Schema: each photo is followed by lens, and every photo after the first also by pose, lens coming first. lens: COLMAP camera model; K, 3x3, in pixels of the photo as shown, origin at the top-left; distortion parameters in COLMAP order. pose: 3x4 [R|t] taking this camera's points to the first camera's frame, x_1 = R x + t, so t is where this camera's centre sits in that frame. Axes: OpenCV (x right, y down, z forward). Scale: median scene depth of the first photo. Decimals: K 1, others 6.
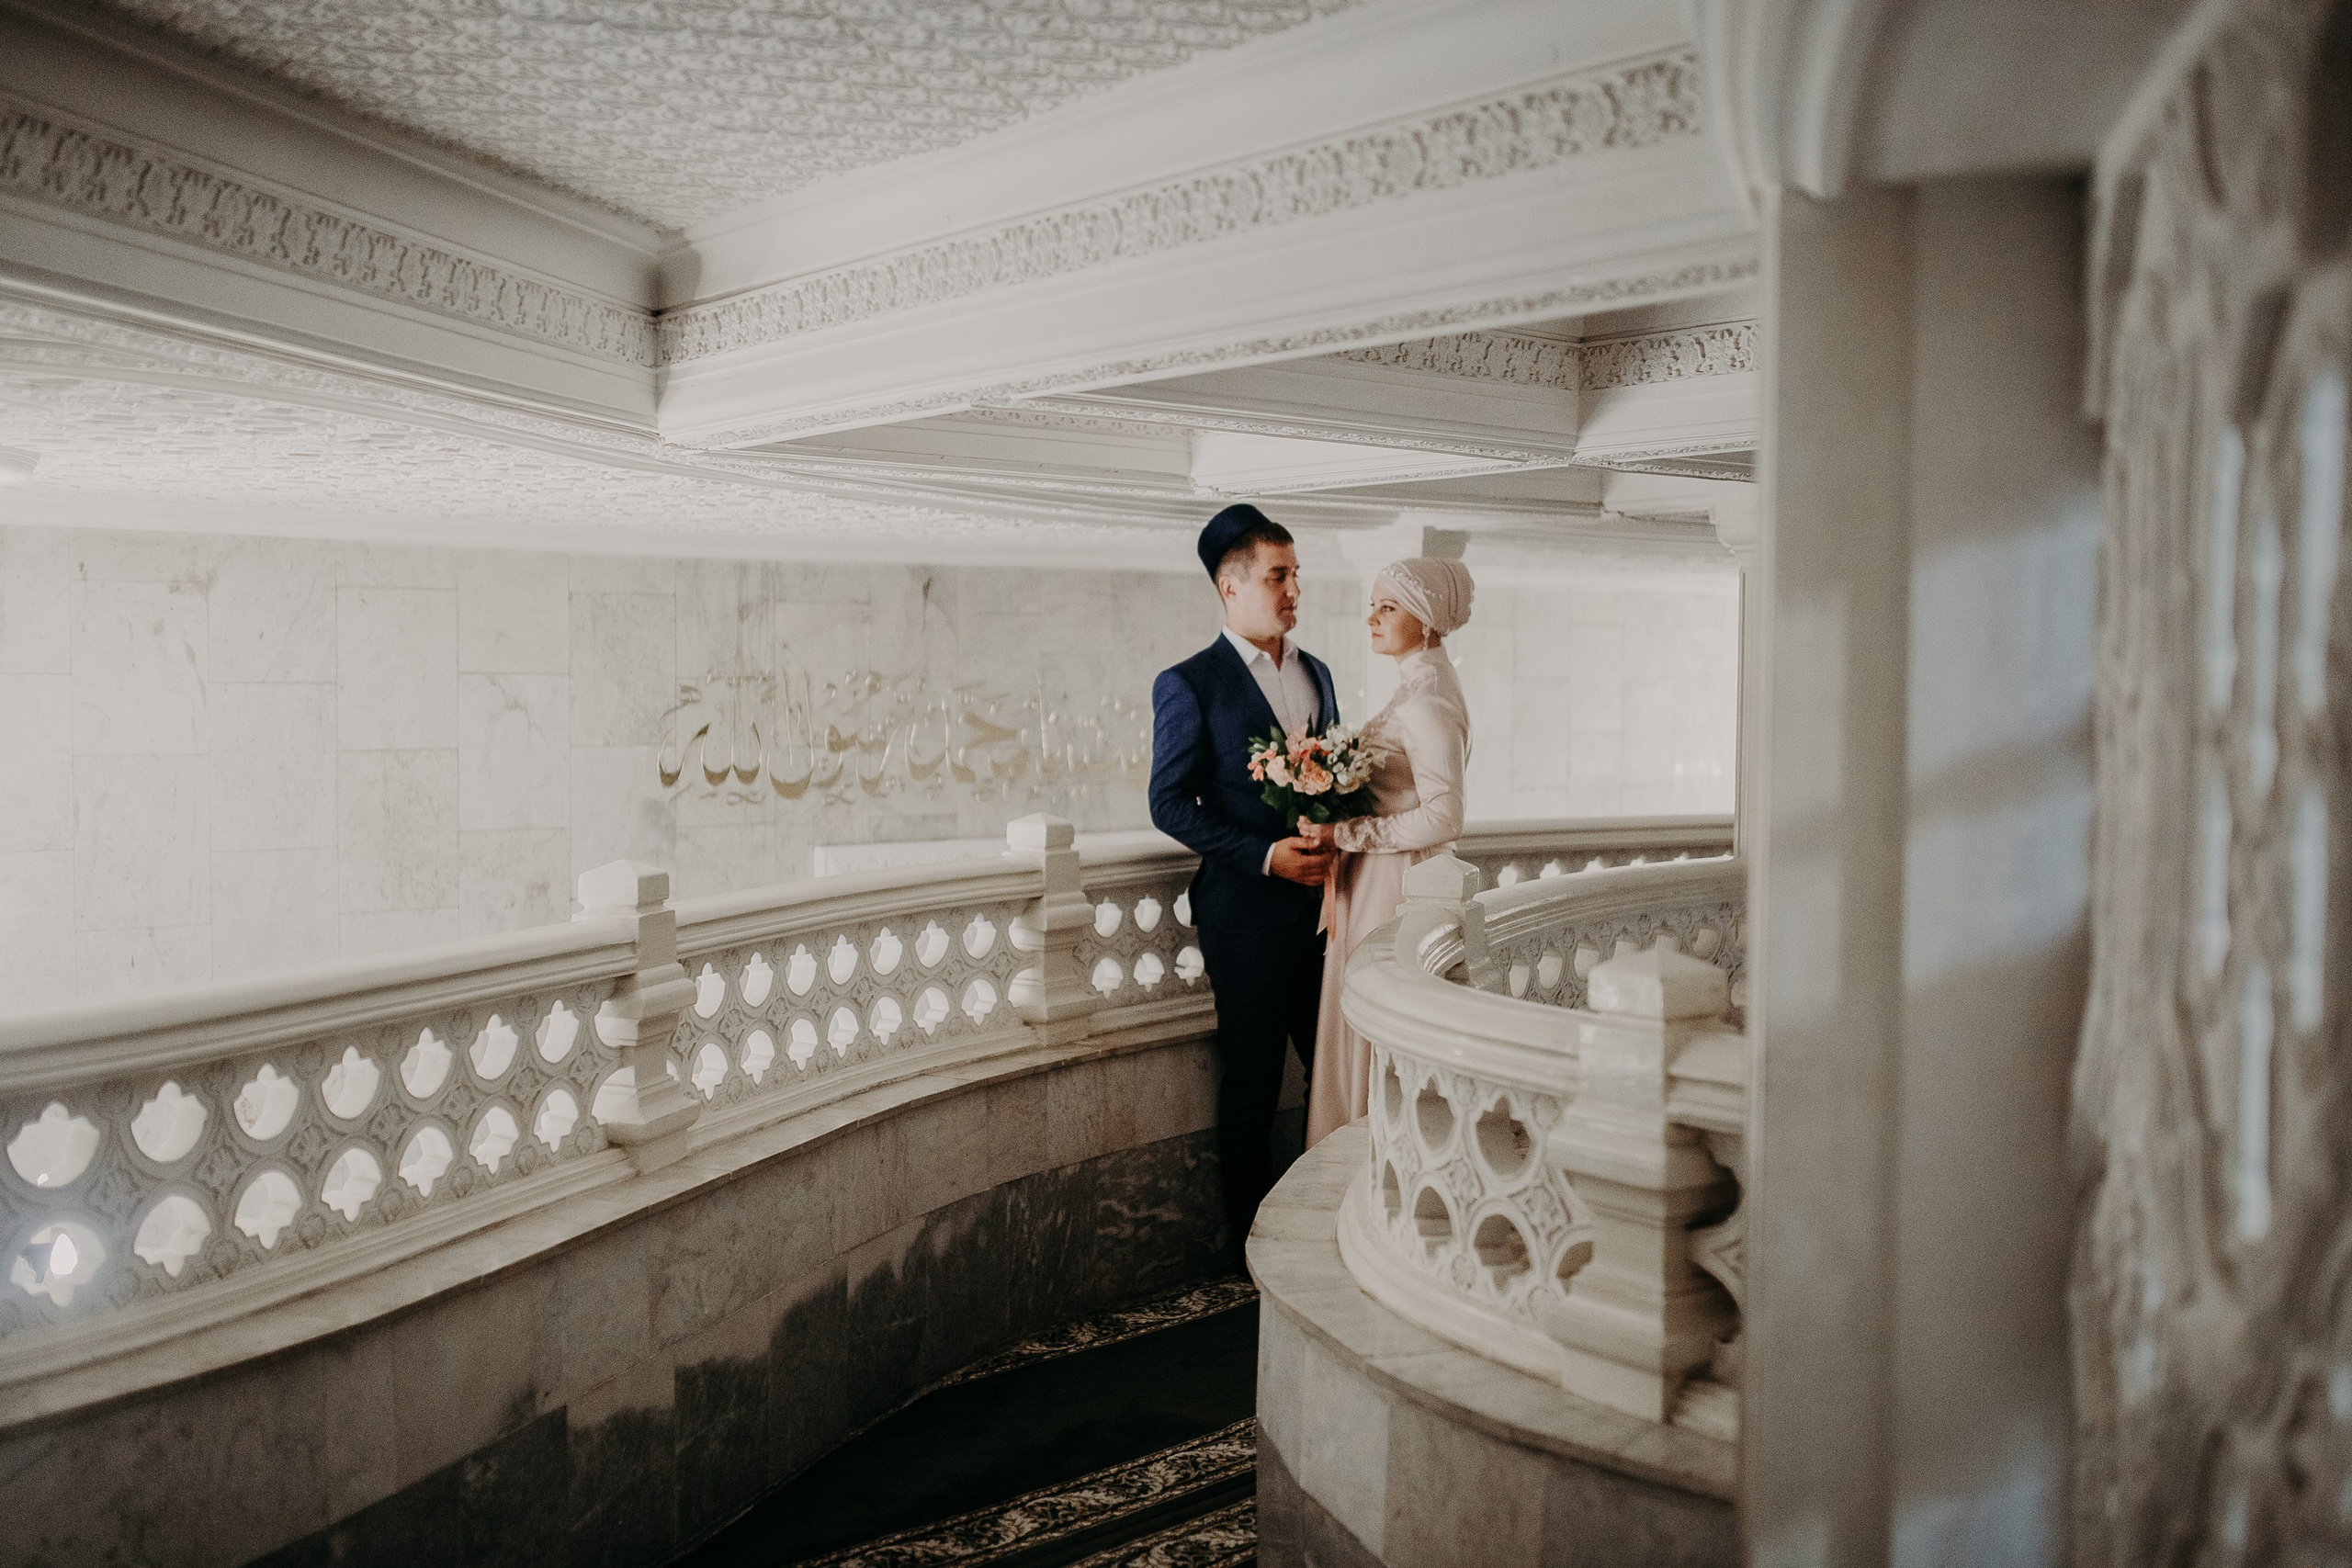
lens RADIAL K [[2252.2, 0, 1176.0], [0, 2252.2, 784.0], [0, 0, 1]] dist [-0.065084, 0.095998]
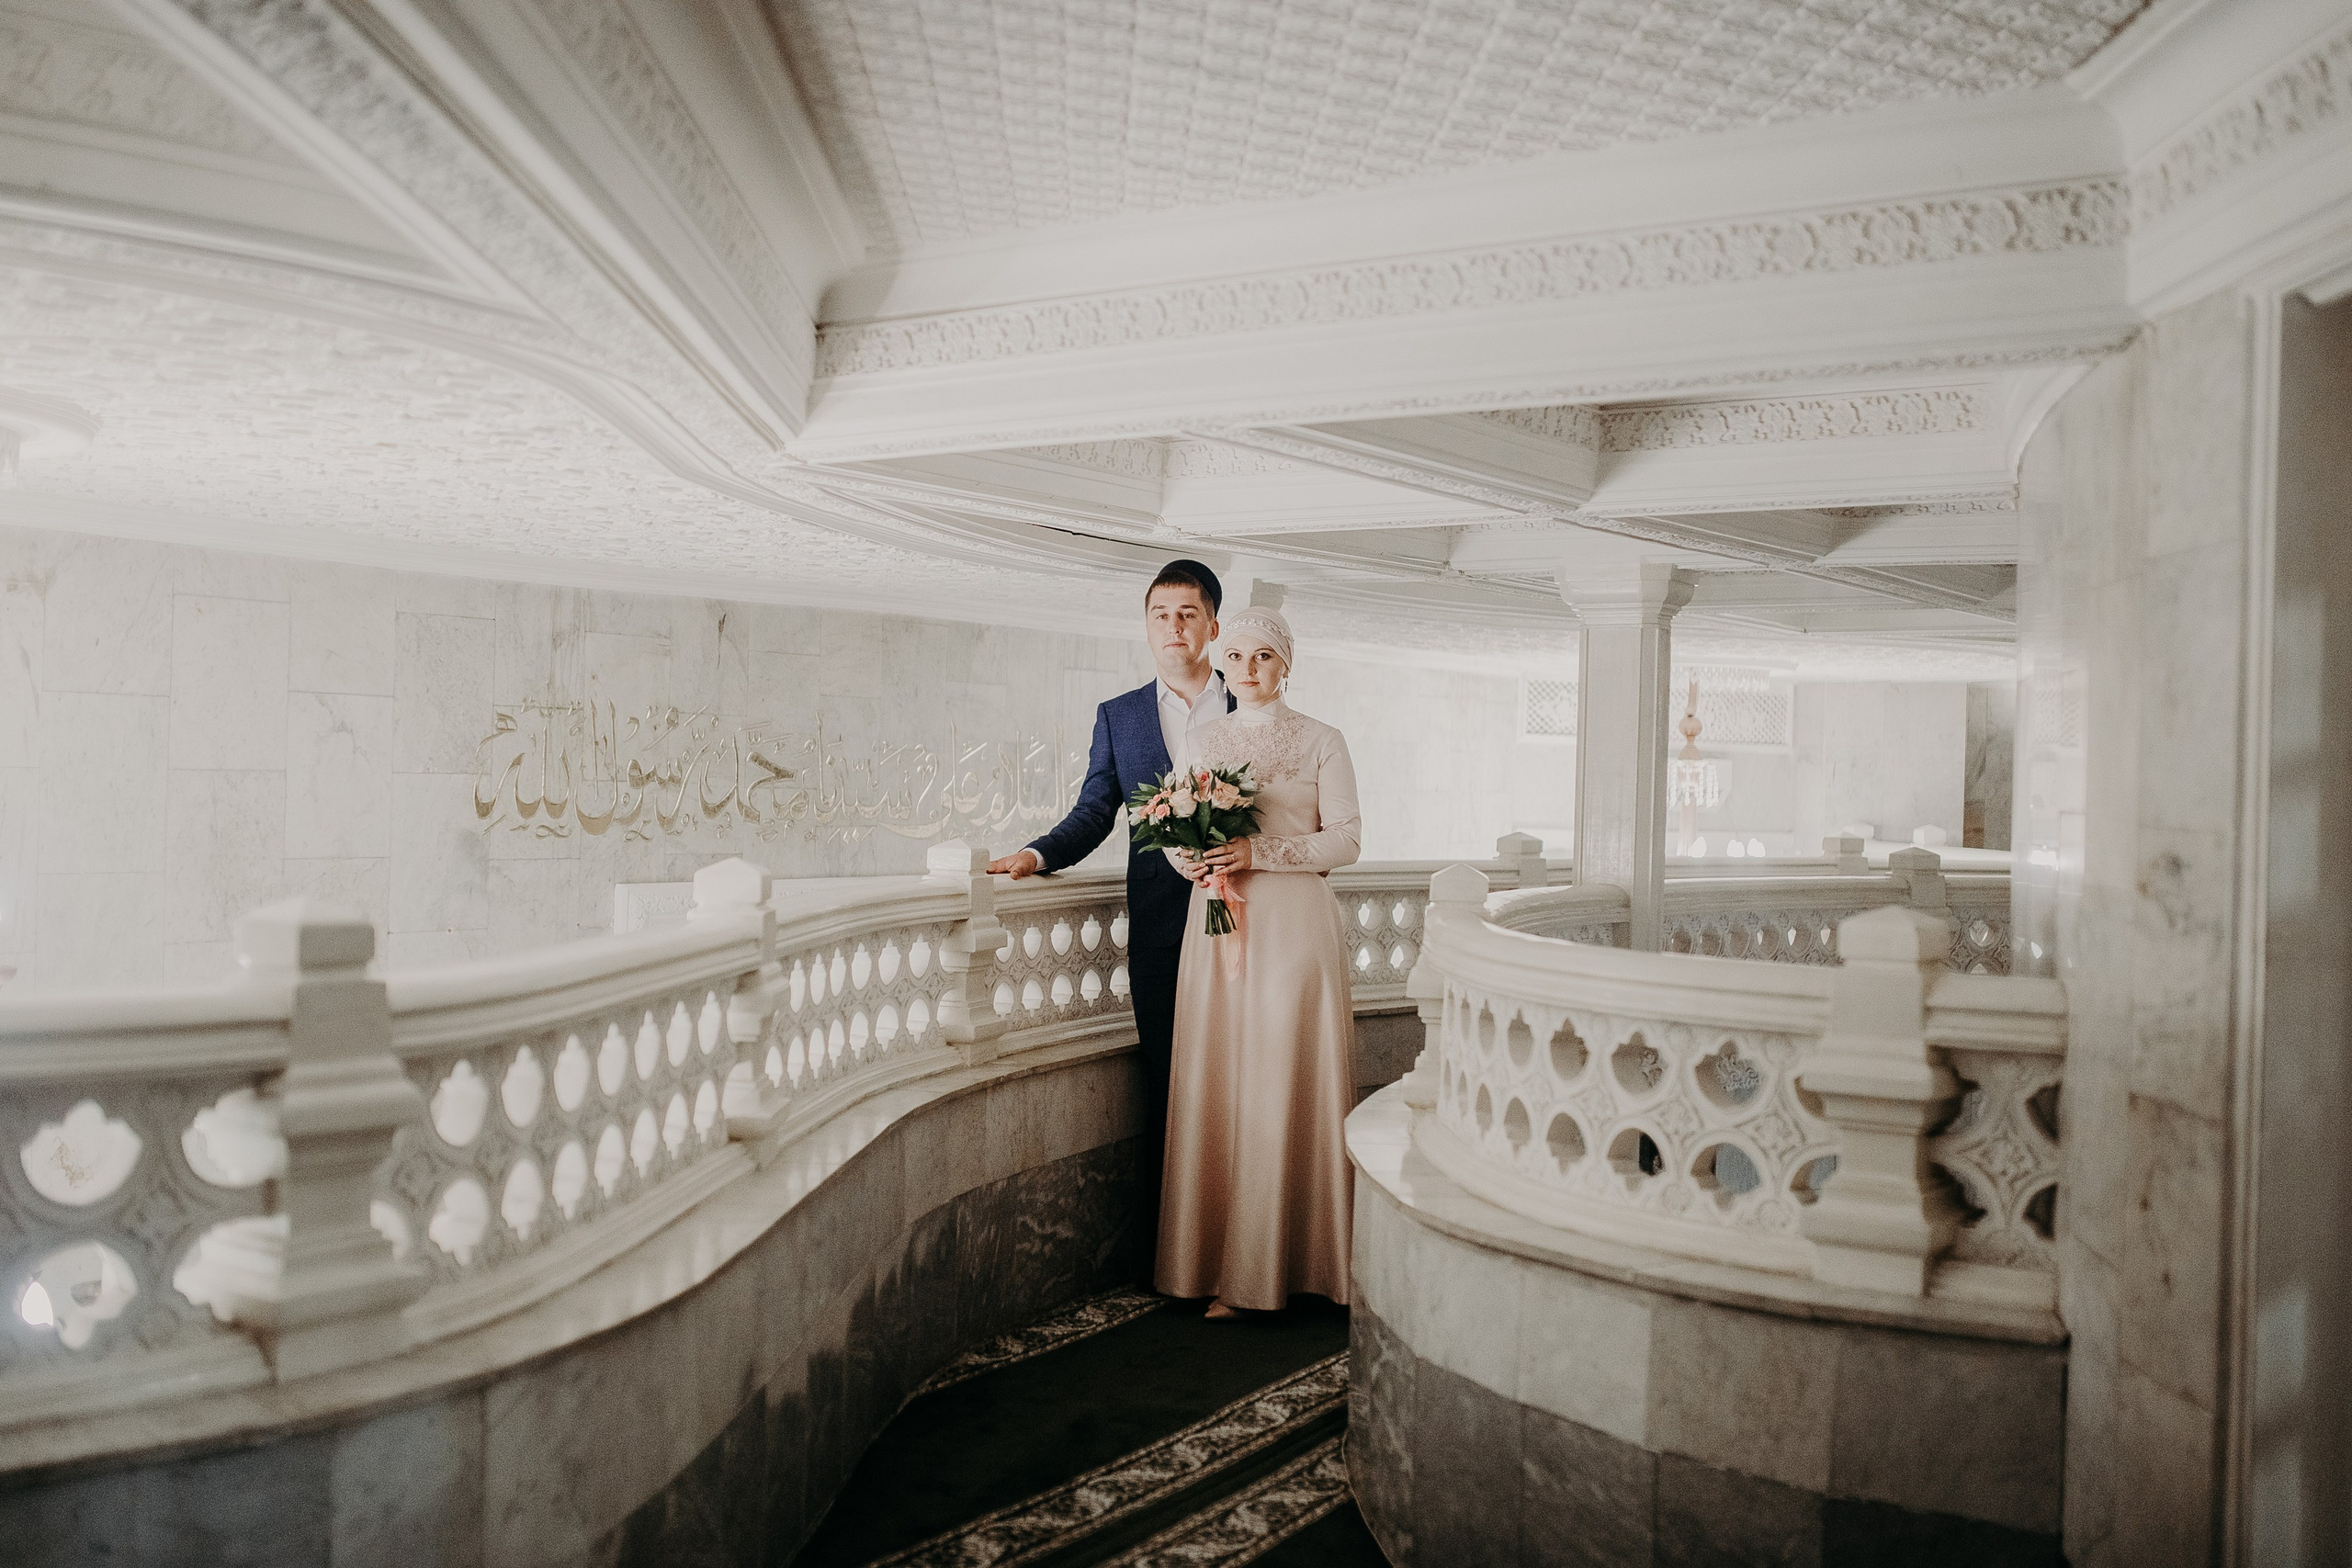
lens RADIAL K [[2351.2, 0, 1176.0], [0, 2351.2, 784.0], [0, 0, 1]] dist [-0.065155, 0.100503]
pose [[0.963222, 0.017644, 0.268127, -0.266619], [-0.006847, 0.999130, -0.041150, 0.033257], [-0.268619, 0.037800, 0.962504, -0.059638]]
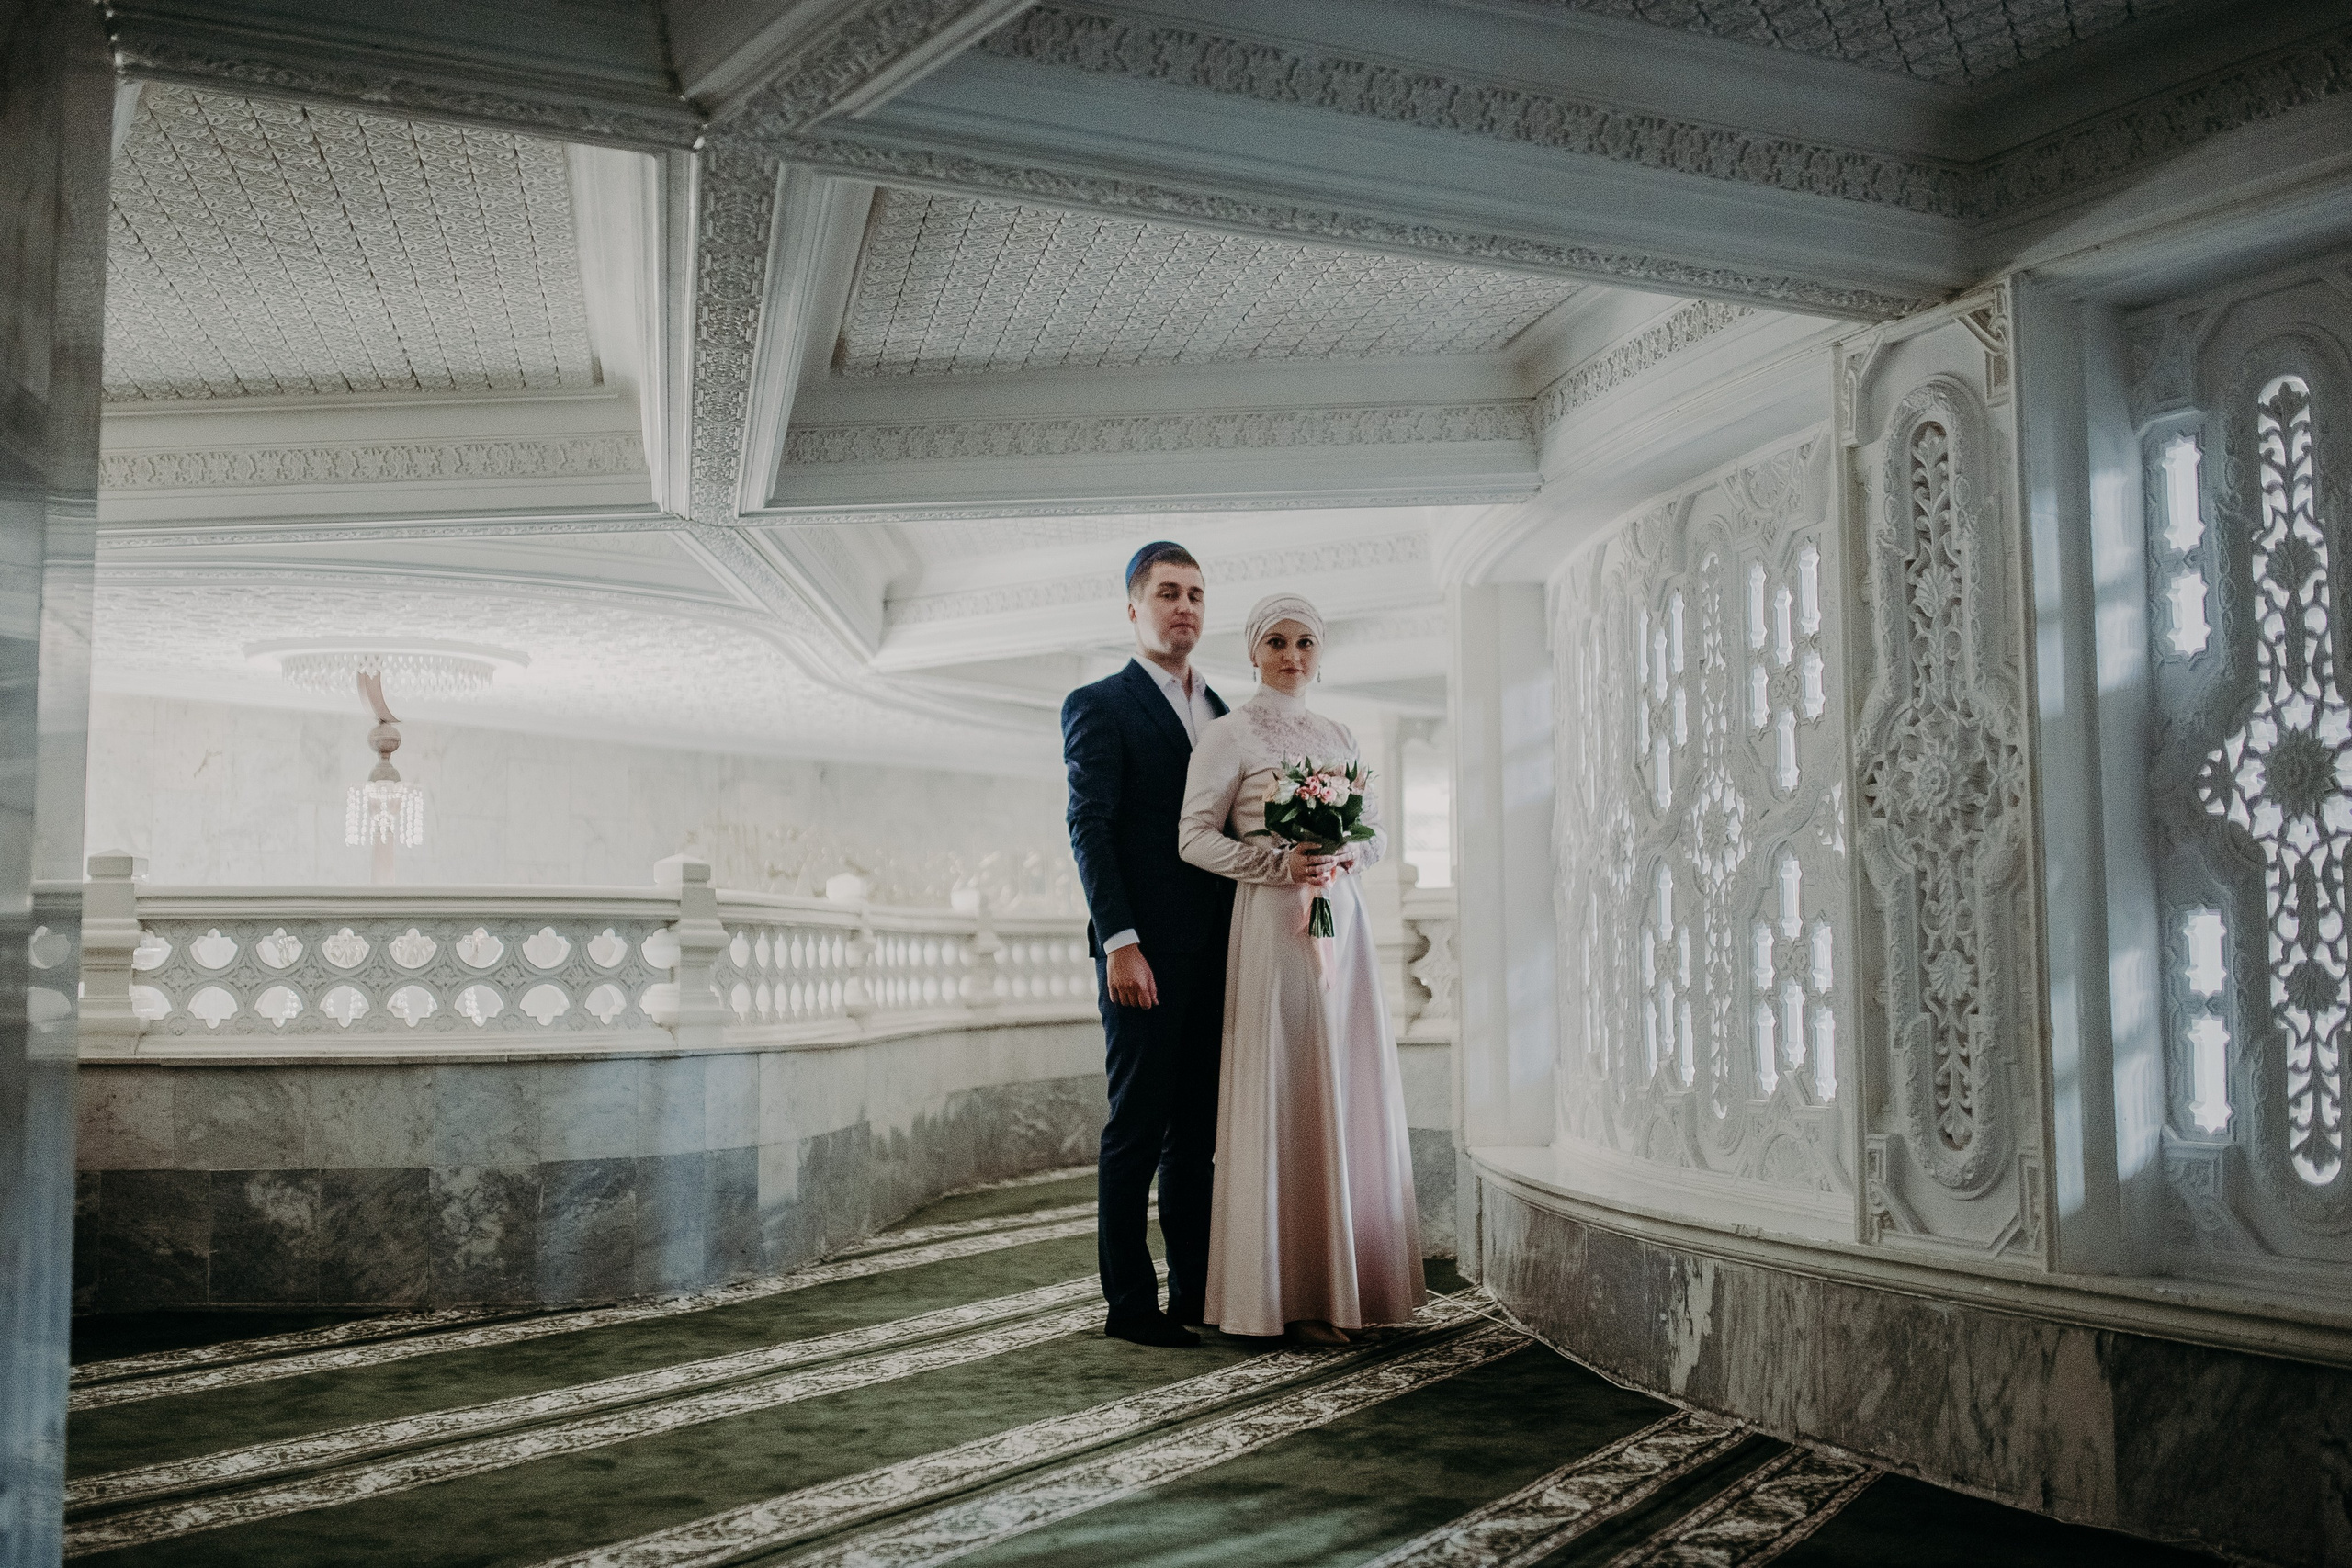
lens RADIAL K [[2319.9, 0, 1208.3], [0, 2319.9, 781.3], [0, 0, 1]] dist [-0.092458, 0.098193]
pose [[0.965920, 0.007961, 0.258718, -0.366415], [0.025213, 0.991880, -0.124654, 0.167817], [-0.257610, 0.126929, 0.957876, -0.813516]]
